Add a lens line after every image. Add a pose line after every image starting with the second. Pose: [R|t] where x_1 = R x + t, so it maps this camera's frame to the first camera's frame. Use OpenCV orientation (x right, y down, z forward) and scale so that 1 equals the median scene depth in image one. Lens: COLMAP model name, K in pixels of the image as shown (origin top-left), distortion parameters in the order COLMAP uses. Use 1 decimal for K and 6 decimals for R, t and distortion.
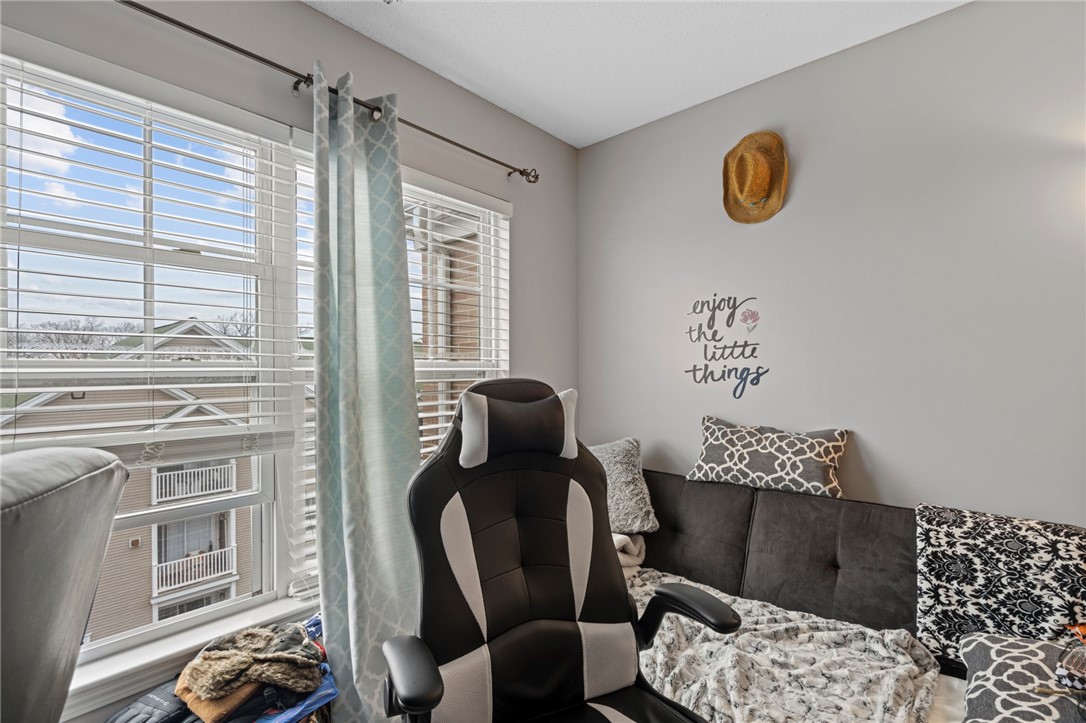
lens RADIAL K [[492.3, 0, 535.6], [0, 492.3, 366.1], [0, 0, 1]] dist [-0.002447, 0.000664]
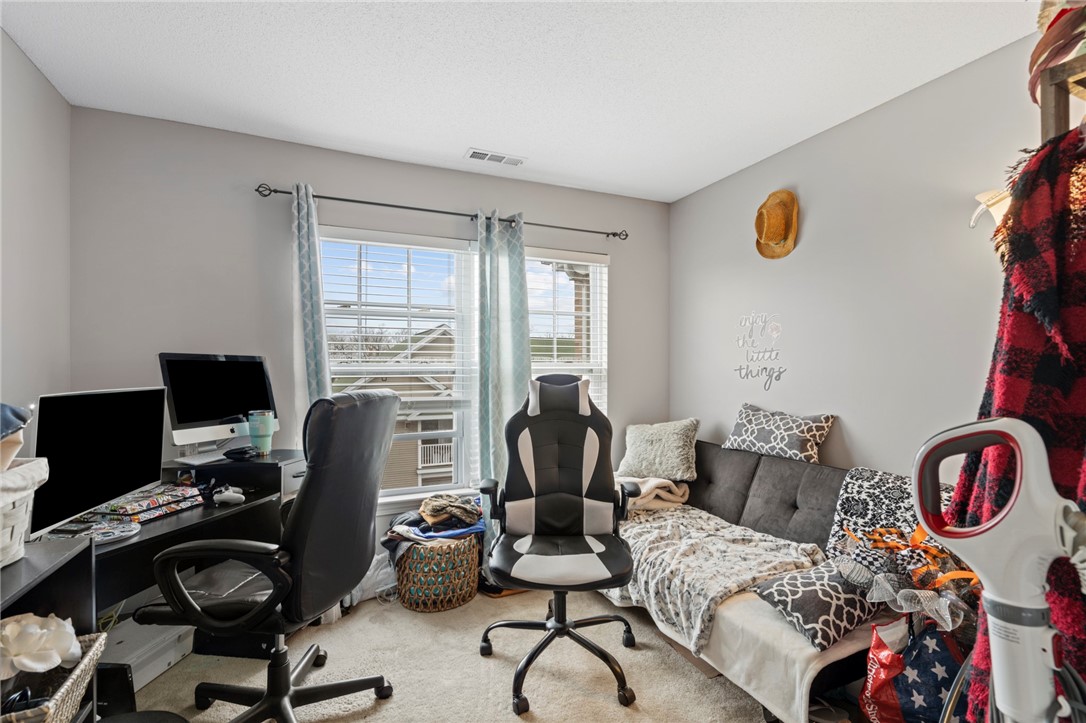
lens RADIAL K [[492.3, 0, 535.6], [0, 492.3, 366.1], [0, 0, 1]] dist [-0.002447, 0.000664]
pose [[0.908793, 0.003399, -0.417233, 0.538371], [0.000373, 0.999960, 0.008958, -0.017176], [0.417247, -0.008296, 0.908755, -0.637784]]
